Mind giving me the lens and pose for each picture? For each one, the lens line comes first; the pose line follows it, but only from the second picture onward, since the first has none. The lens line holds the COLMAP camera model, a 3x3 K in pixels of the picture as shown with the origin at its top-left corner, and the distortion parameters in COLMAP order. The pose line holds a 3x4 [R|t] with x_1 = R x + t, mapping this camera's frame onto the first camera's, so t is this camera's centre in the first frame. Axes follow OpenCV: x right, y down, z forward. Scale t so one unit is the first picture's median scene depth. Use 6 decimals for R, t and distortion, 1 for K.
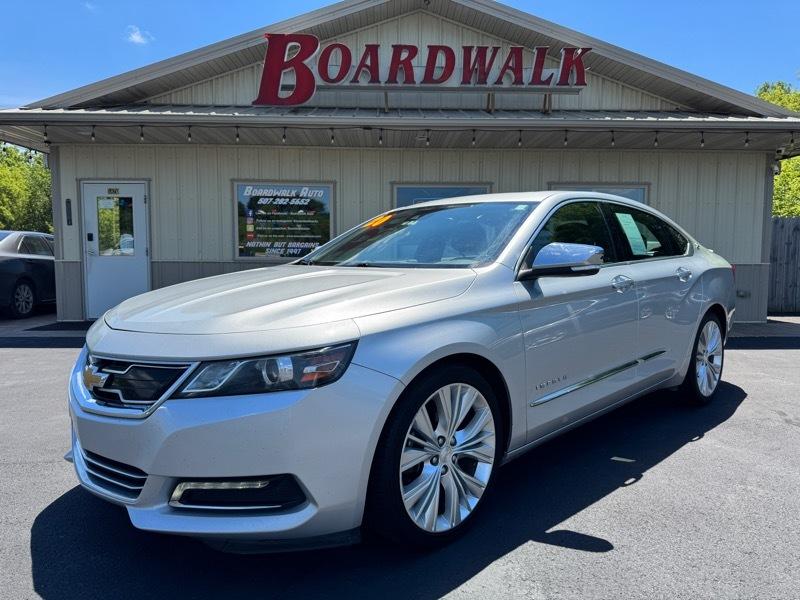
lens RADIAL K [[564.8, 0, 400.8], [0, 564.8, 302.0], [0, 0, 1]] dist [0.014558, -0.025081]
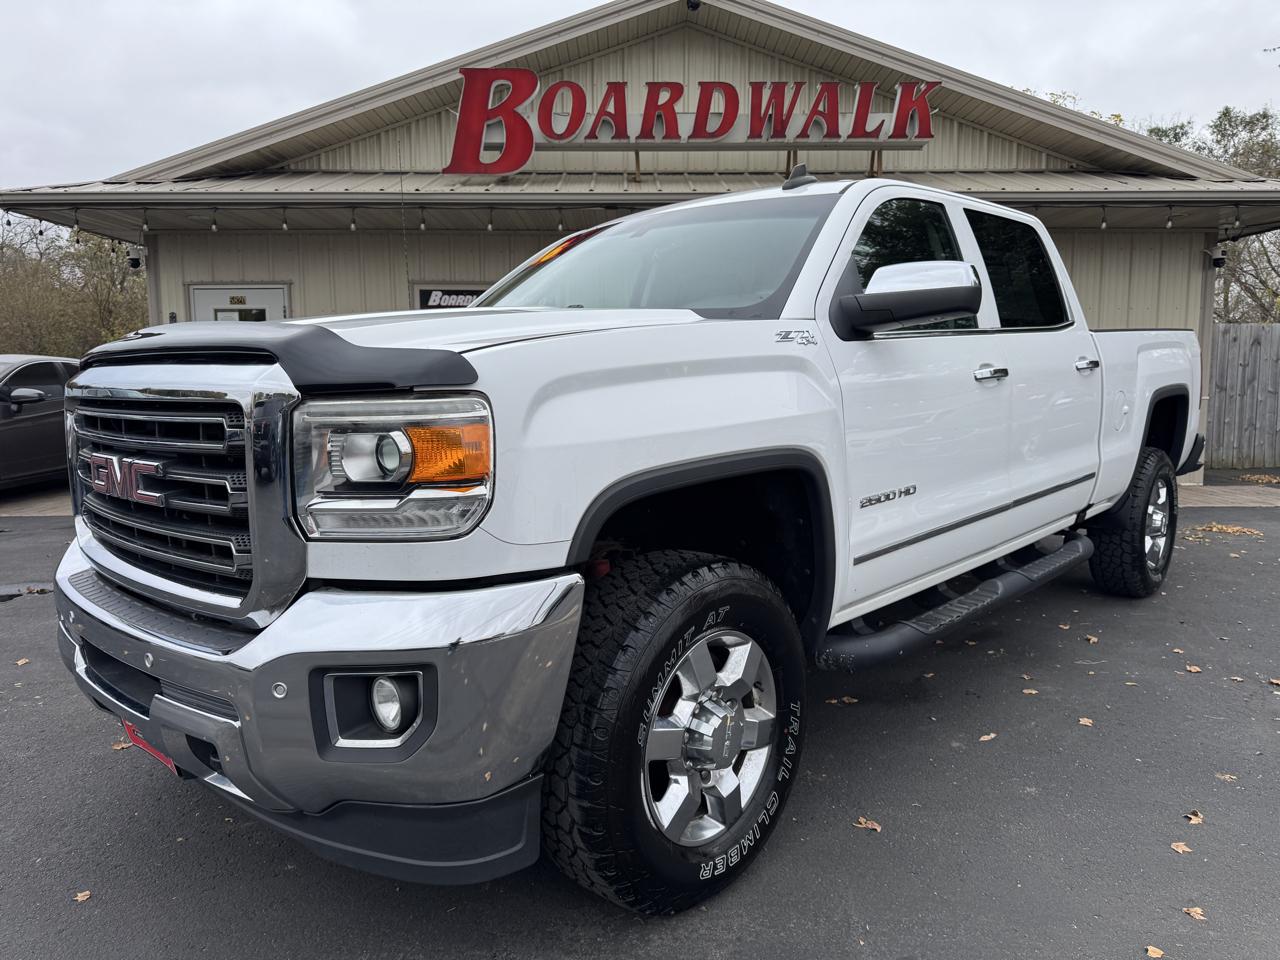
lens RADIAL K [[903.7, 0, 642.2], [0, 903.7, 484.7], [0, 0, 1]] dist [0.014558, -0.025081]
pose [[0.999889, -0.008100, -0.012542, -0.009884], [0.008547, 0.999314, 0.036039, -0.009957], [0.012241, -0.036142, 0.999272, -0.101267]]
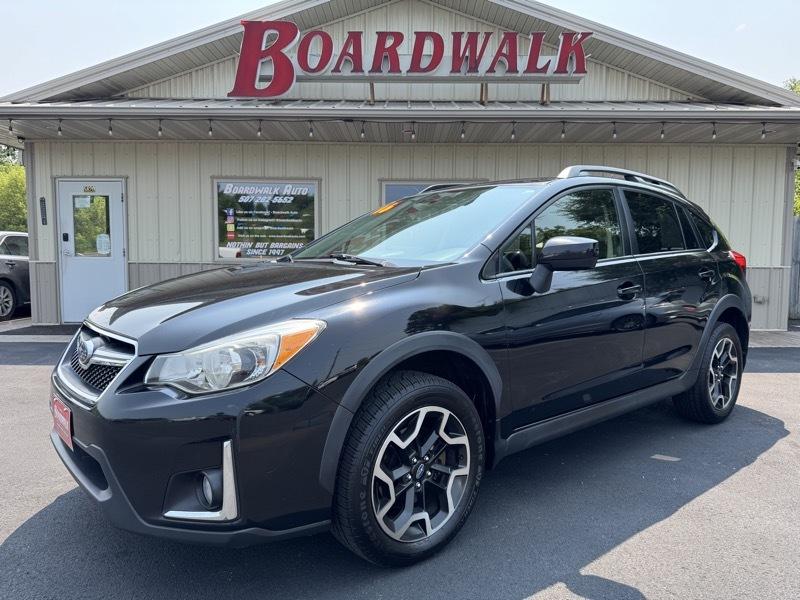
lens RADIAL K [[564.8, 0, 401.5], [0, 564.8, 300.3], [0, 0, 1]] dist [0.014558, -0.025081]
pose [[0.999412, 0.004872, -0.033930, 0.058671], [-0.005076, 0.999970, -0.005914, -0.005235], [0.033900, 0.006083, 0.999407, 0.068296]]
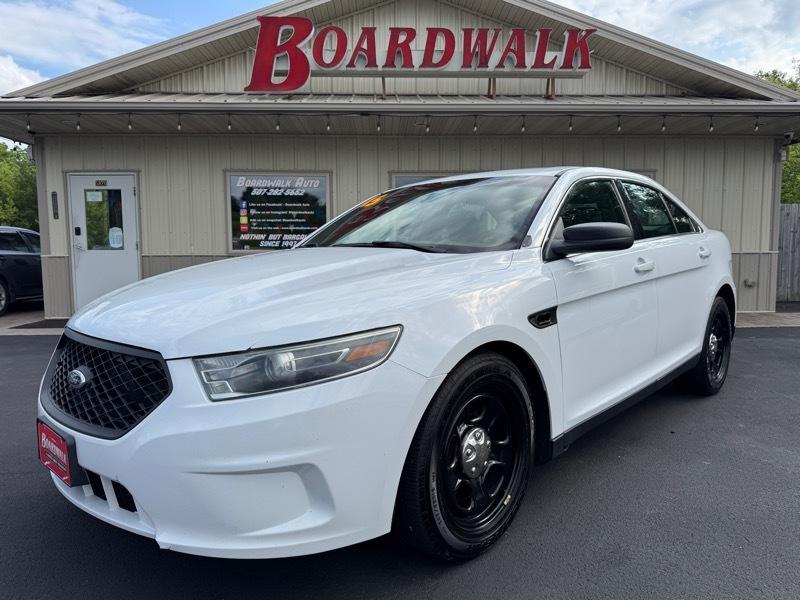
lens RADIAL K [[564.8, 0, 399.8], [0, 564.8, 300.5], [0, 0, 1]] dist [0.014558, -0.025081]
pose [[0.999917, -0.010290, 0.007737, -0.009545], [0.010231, 0.999918, 0.007691, 0.002041], [-0.007815, -0.007611, 0.999940, 0.033642]]
